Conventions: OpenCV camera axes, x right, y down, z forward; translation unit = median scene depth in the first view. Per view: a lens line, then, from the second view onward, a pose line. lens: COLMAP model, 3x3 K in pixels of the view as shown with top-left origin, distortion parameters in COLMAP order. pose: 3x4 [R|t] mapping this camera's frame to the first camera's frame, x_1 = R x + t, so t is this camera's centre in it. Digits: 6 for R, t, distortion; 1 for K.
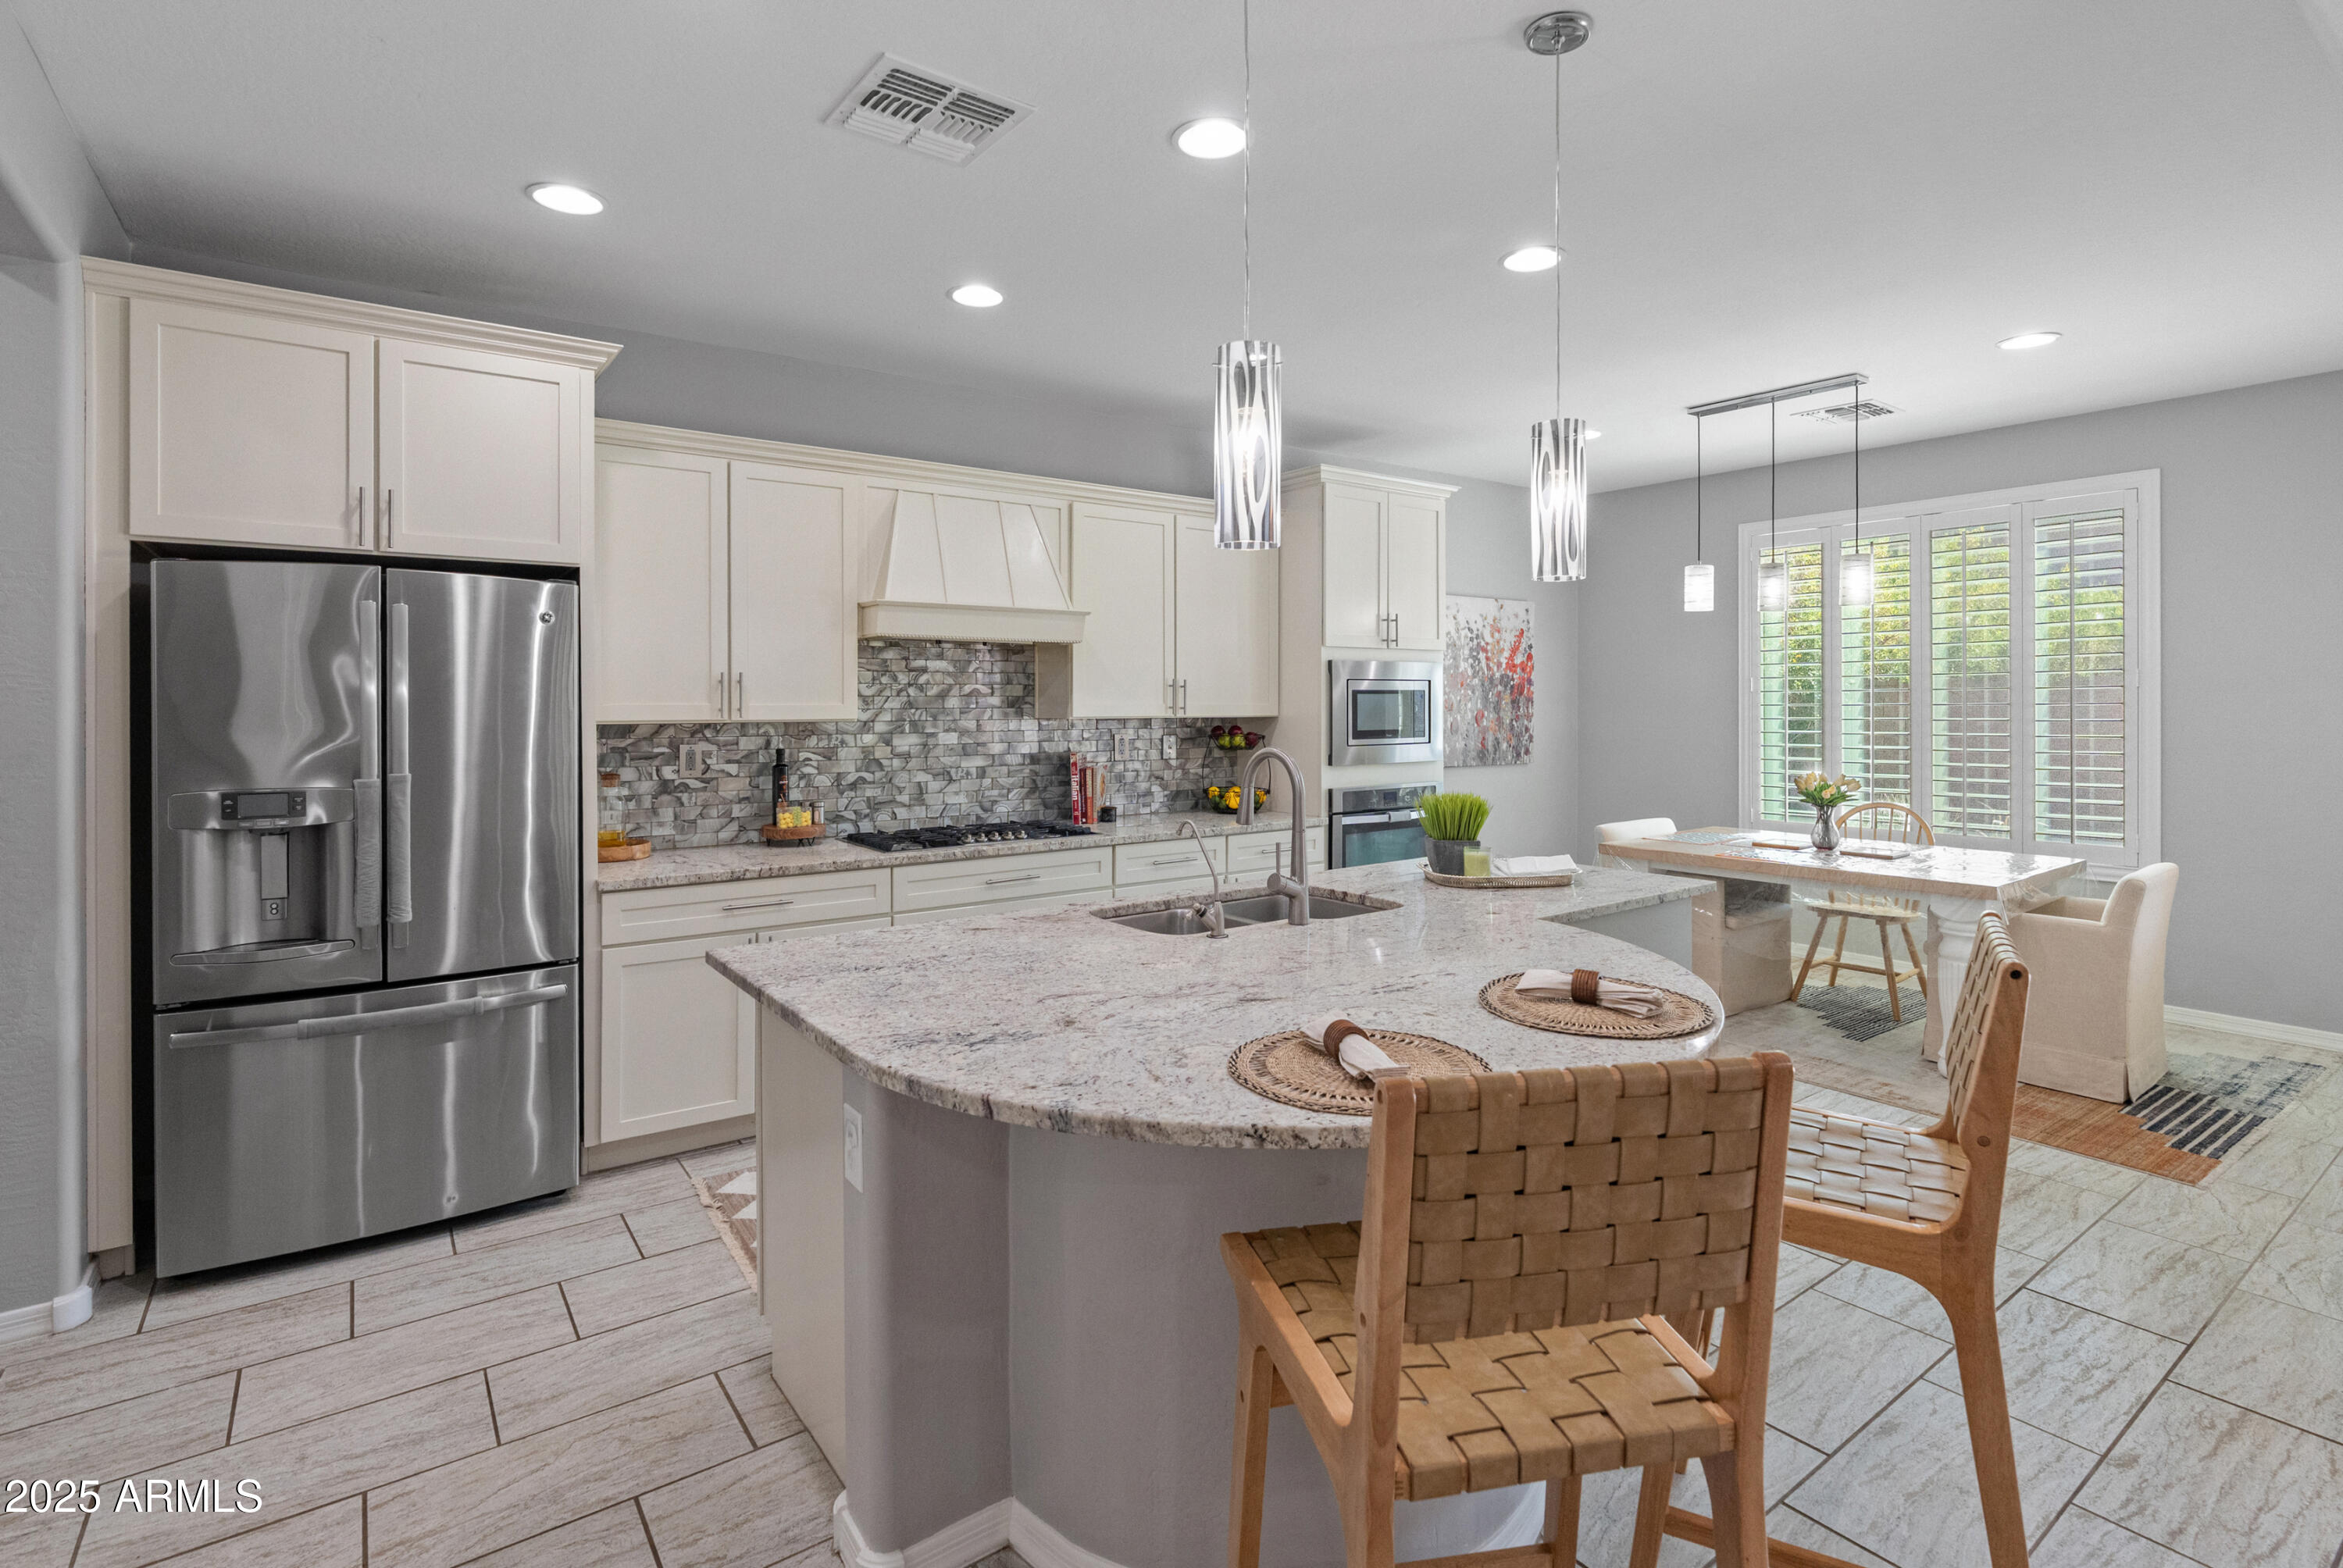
lens RADIAL K [[1100.3, 0, 1144.2], [0, 1100.3, 699.4], [0, 0, 1]] dist [-0.006051, 0.000496]
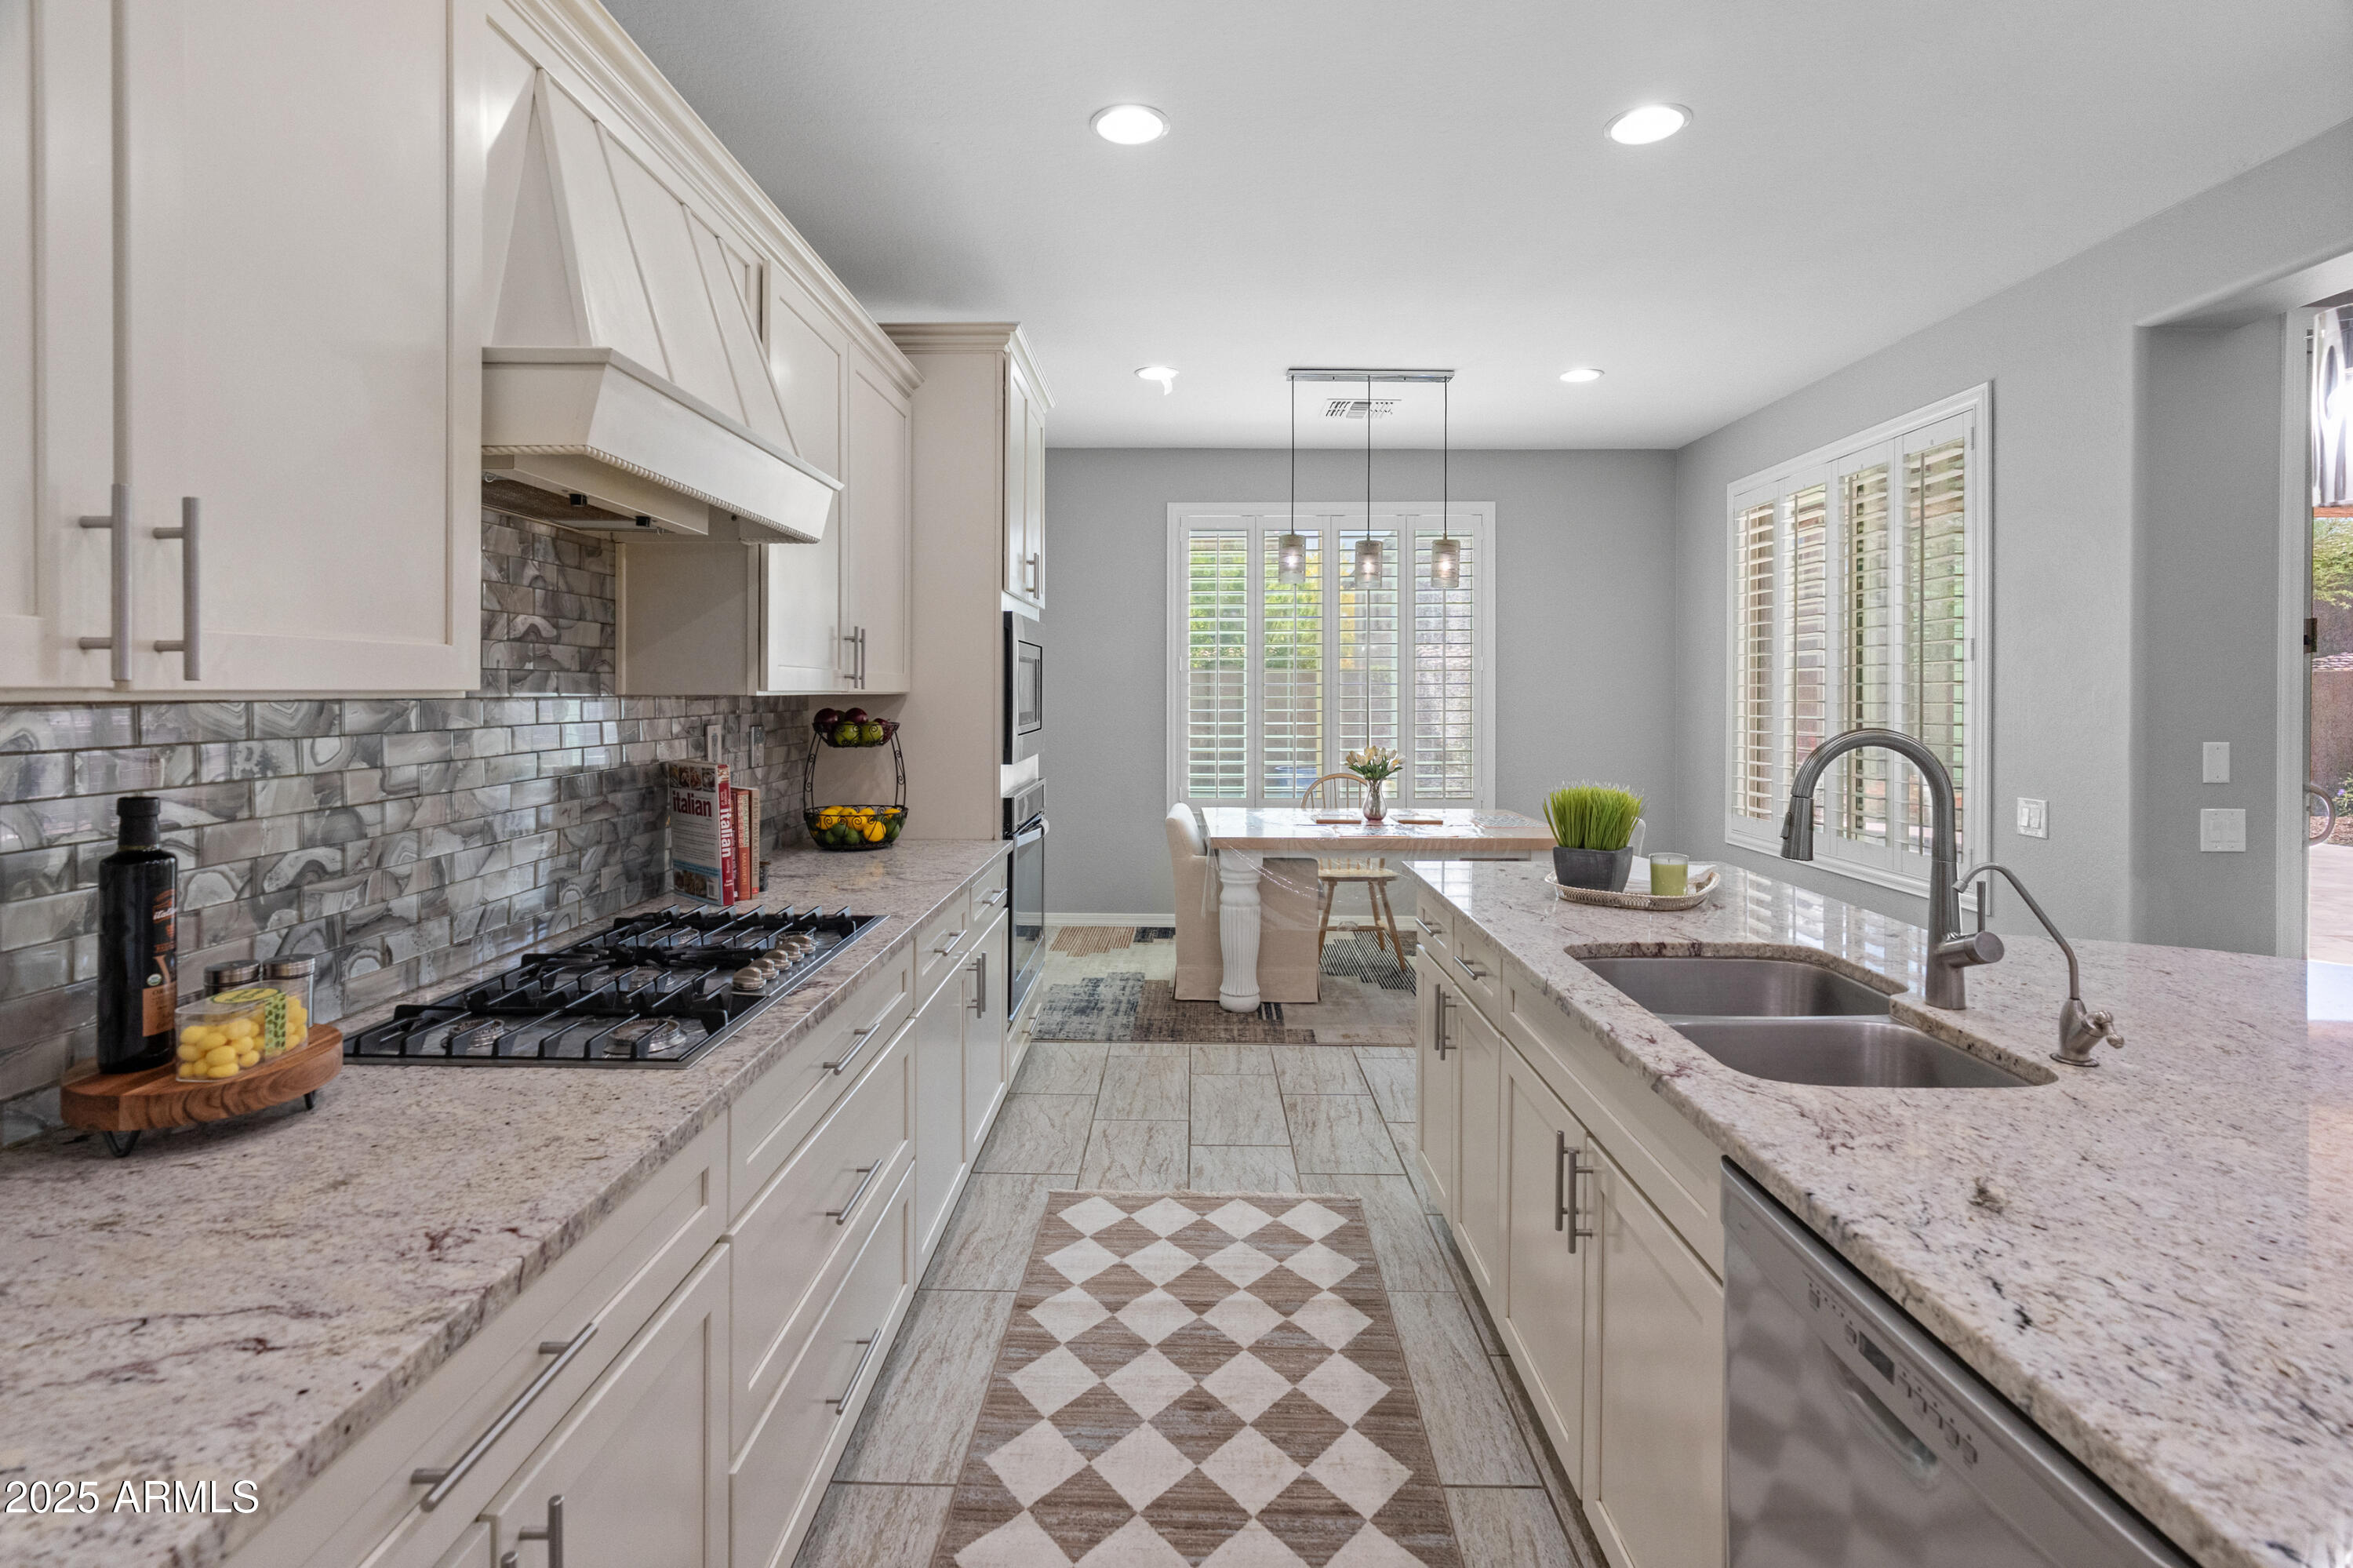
lens RADIAL K [[1105.1, 0, 1181.8], [0, 1105.1, 708.6], [0, 0, 1]] dist [-0.006051, 0.000496]
pose [[0.592636, -0.008658, 0.805424, -0.364711], [-0.008656, 0.999816, 0.017117, 0.013841], [-0.805424, -0.017116, 0.592452, 0.562521]]
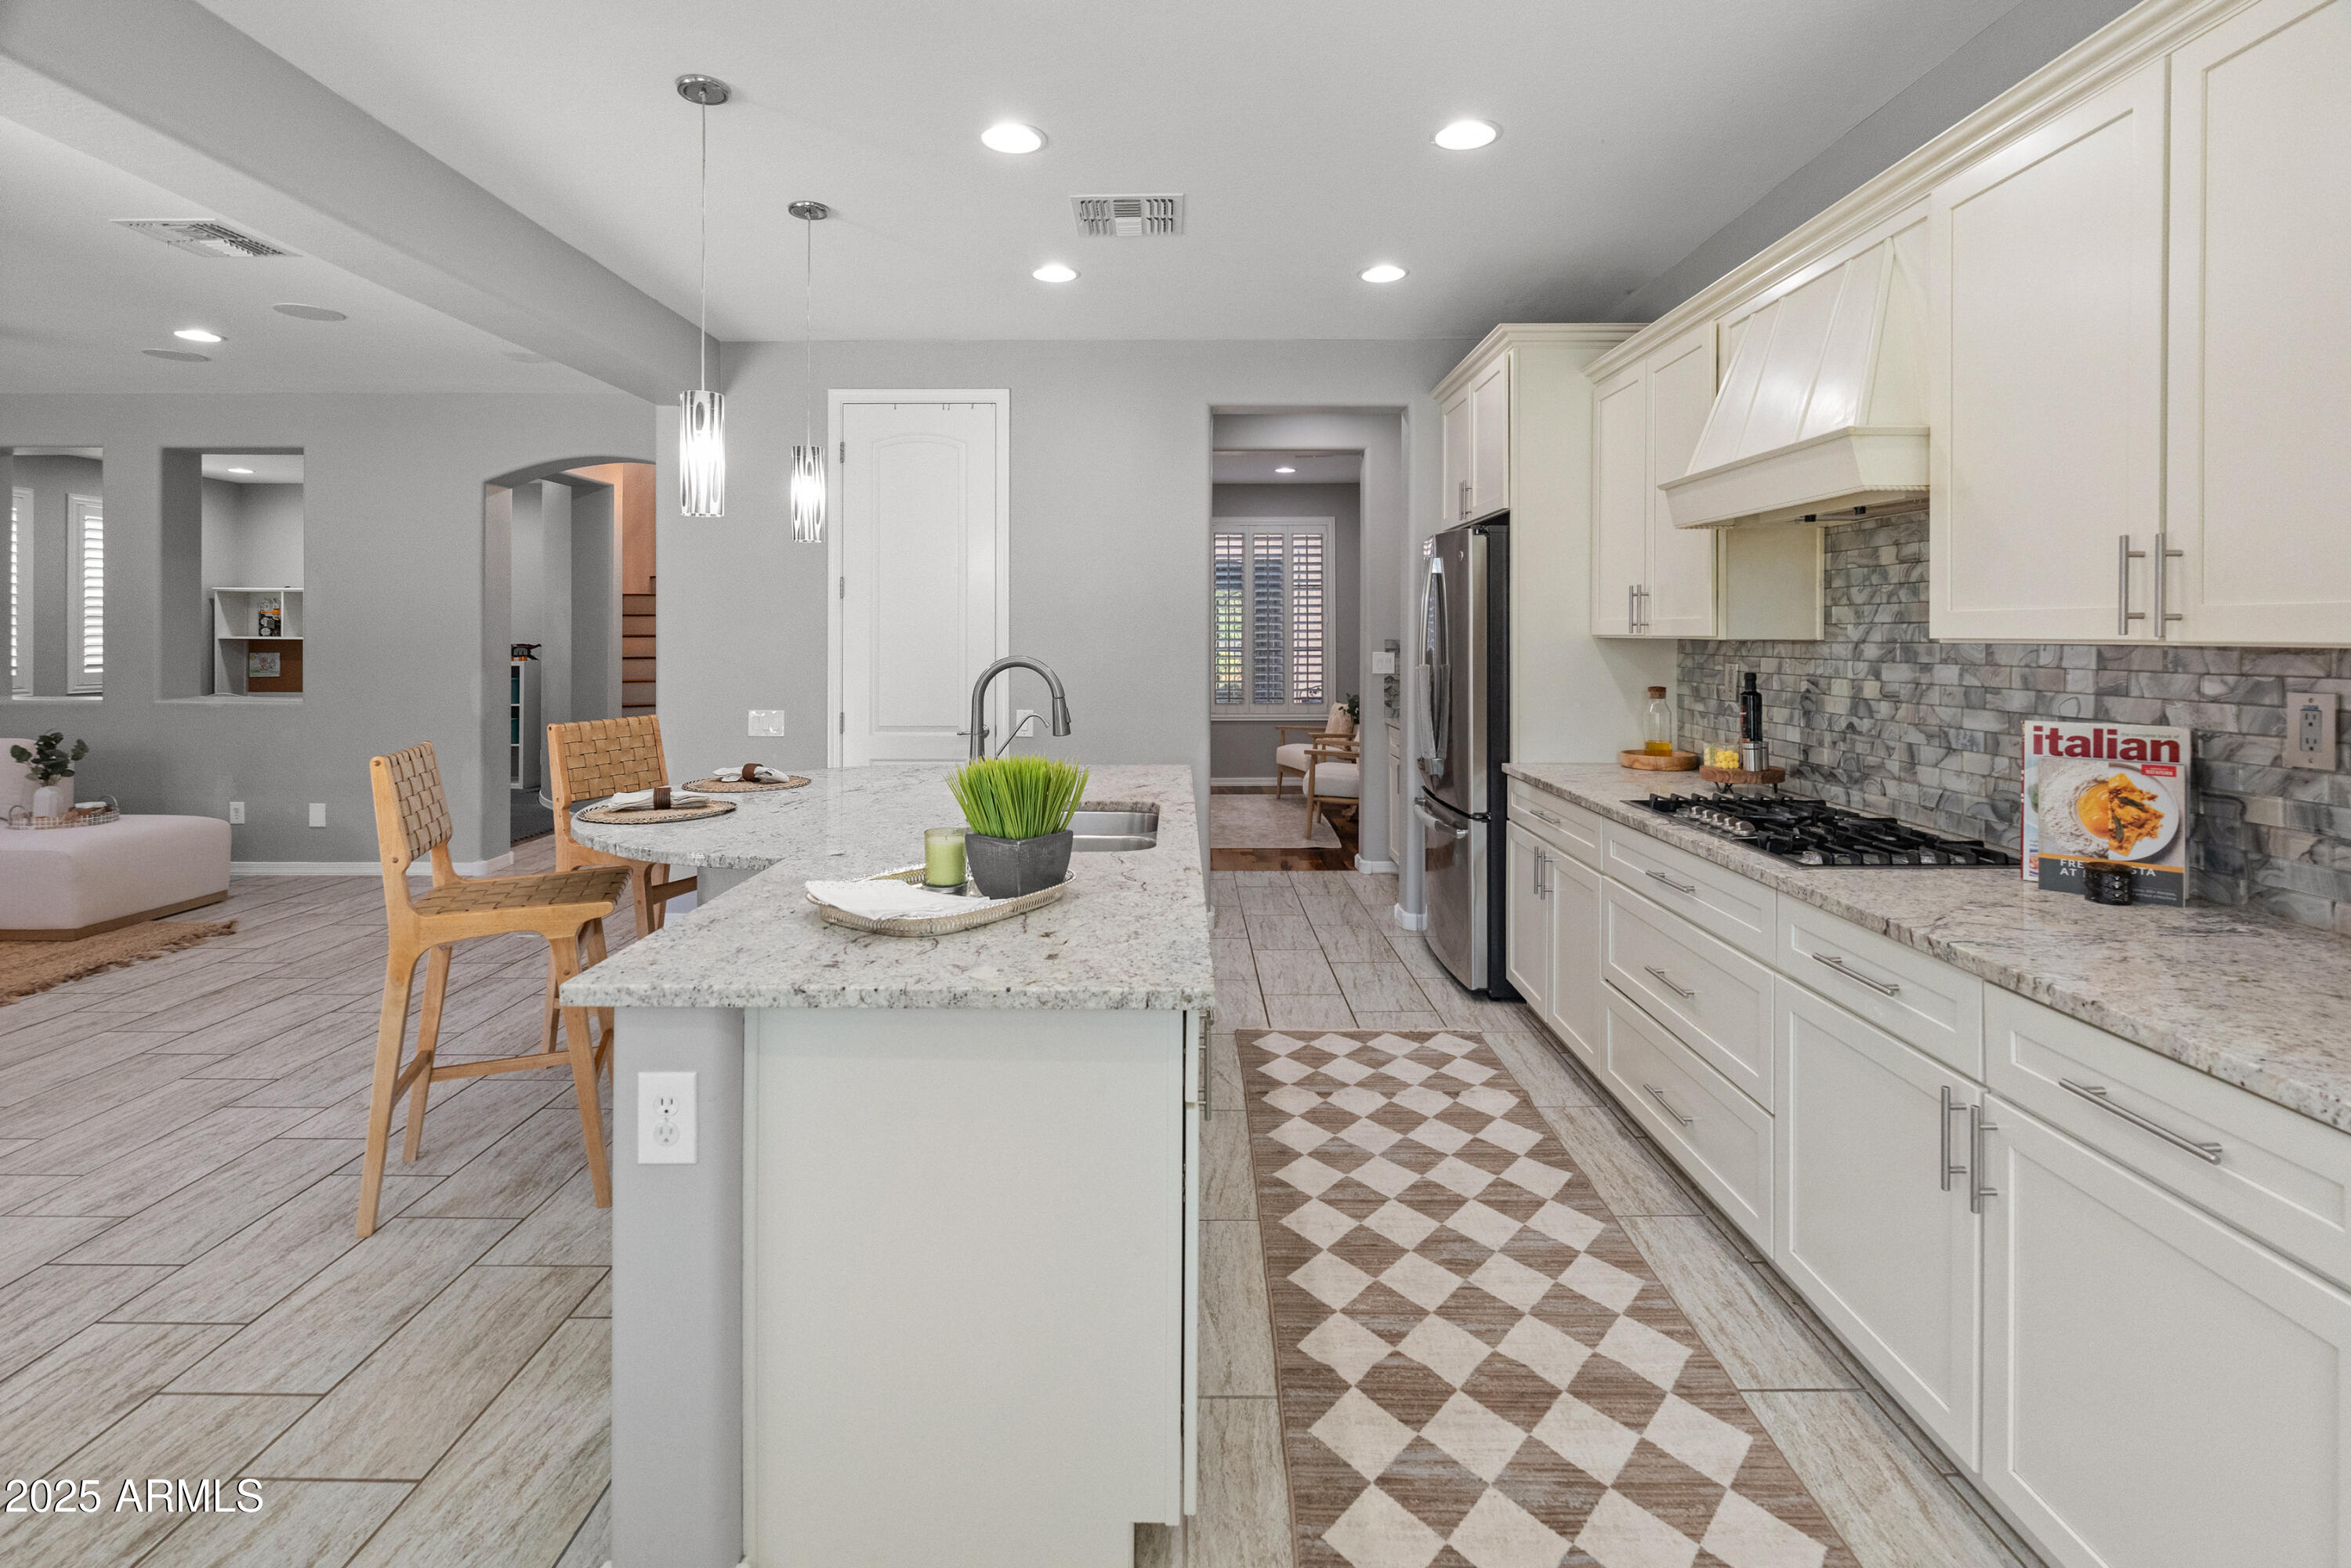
lens RADIAL K [[1104.1, 0, 1187.6], [0, 1104.1, 632.9], [0, 0, 1]] dist [-0.006051, 0.000496]
pose [[-0.581135, 0.001675, -0.813806, 0.528762], [0.005548, 0.999983, -0.001904, 0.013005], [0.813789, -0.005622, -0.581134, 1.037001]]
